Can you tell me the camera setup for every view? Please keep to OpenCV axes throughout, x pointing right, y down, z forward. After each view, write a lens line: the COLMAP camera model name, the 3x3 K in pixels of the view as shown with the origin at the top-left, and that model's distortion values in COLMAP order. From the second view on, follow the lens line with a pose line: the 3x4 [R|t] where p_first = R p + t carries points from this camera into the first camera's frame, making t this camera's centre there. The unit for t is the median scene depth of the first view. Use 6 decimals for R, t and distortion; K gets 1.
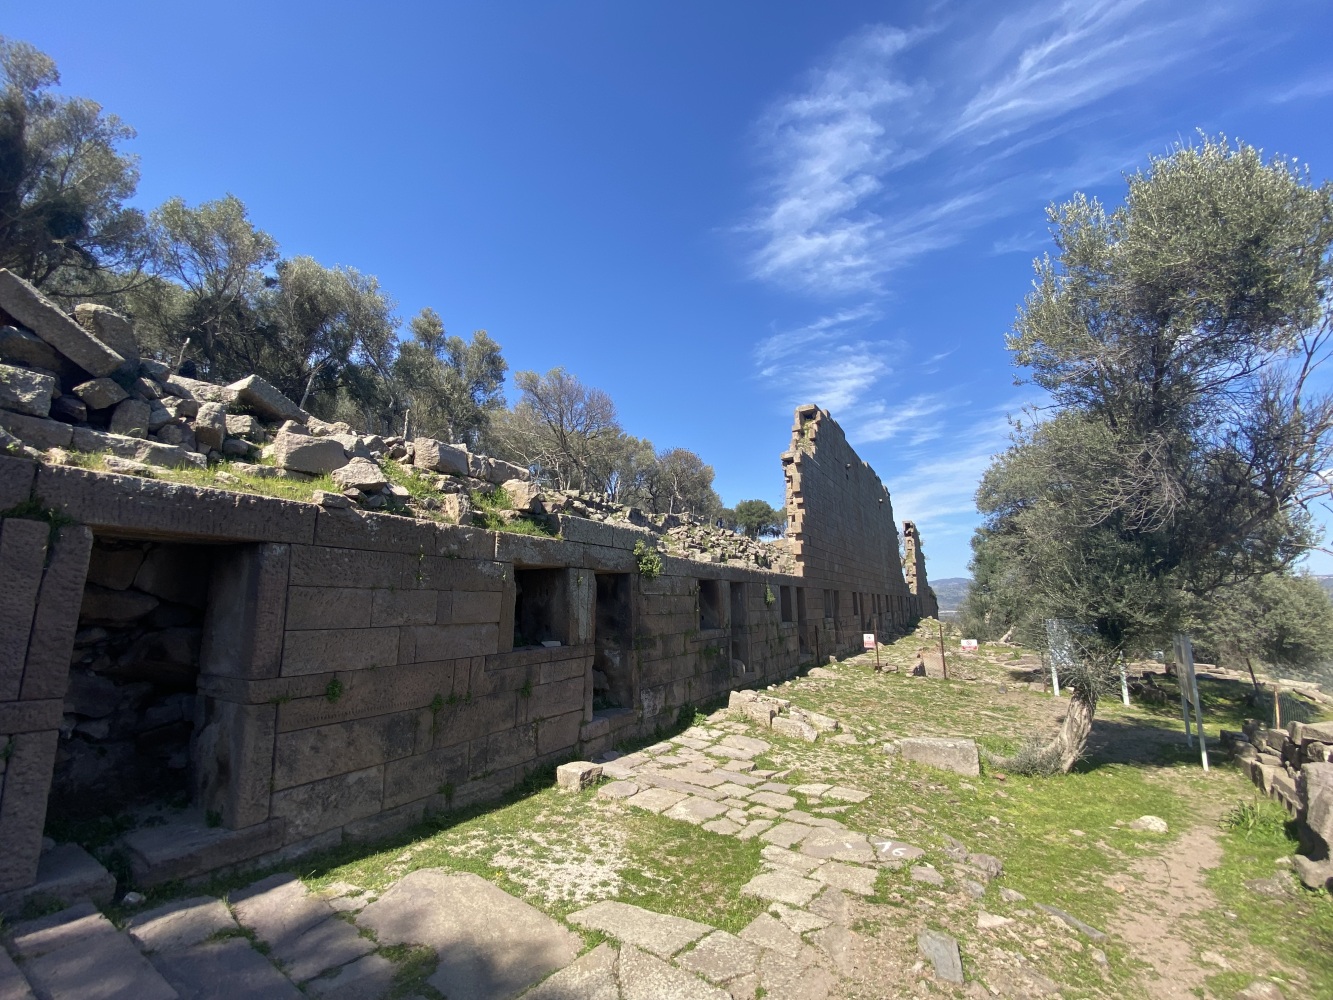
lens RADIAL K [[533.6, 0, 668.2], [0, 533.6, 501.6], [0, 0, 1]] dist [-0.014978, -0.001109]
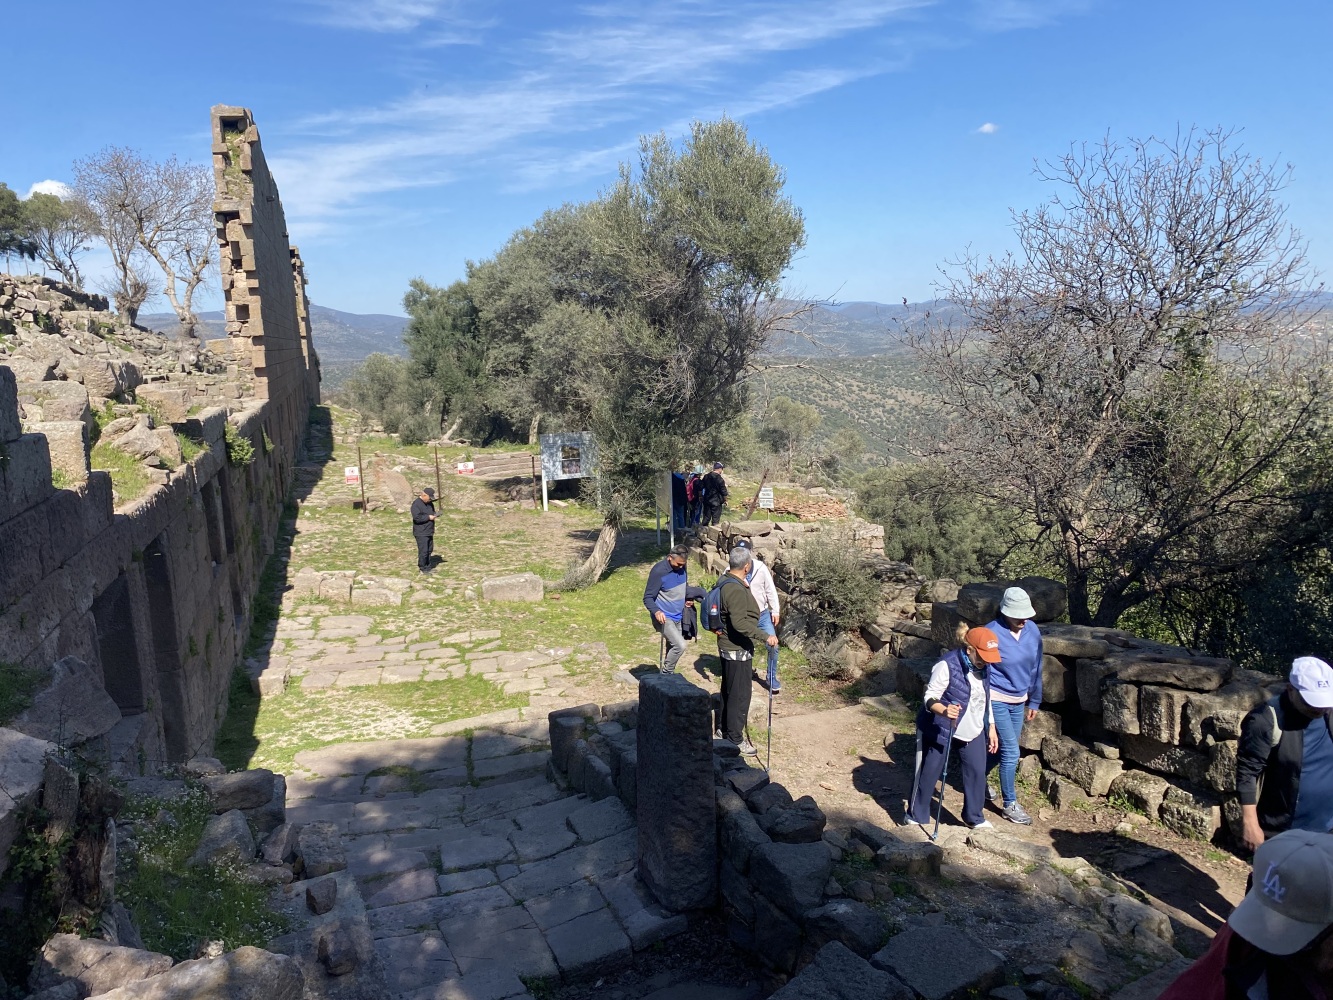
lens RADIAL K [[1008.7, 0, 664.5], [0, 1008.7, 499.1], [0, 0, 1]] dist [0.008355, -0.029265]
pose [[0.659734, -0.141809, 0.737998, -0.490296], [-0.115937, 0.951071, 0.286395, -0.212522], [-0.742502, -0.274506, 0.611013, -0.297339]]
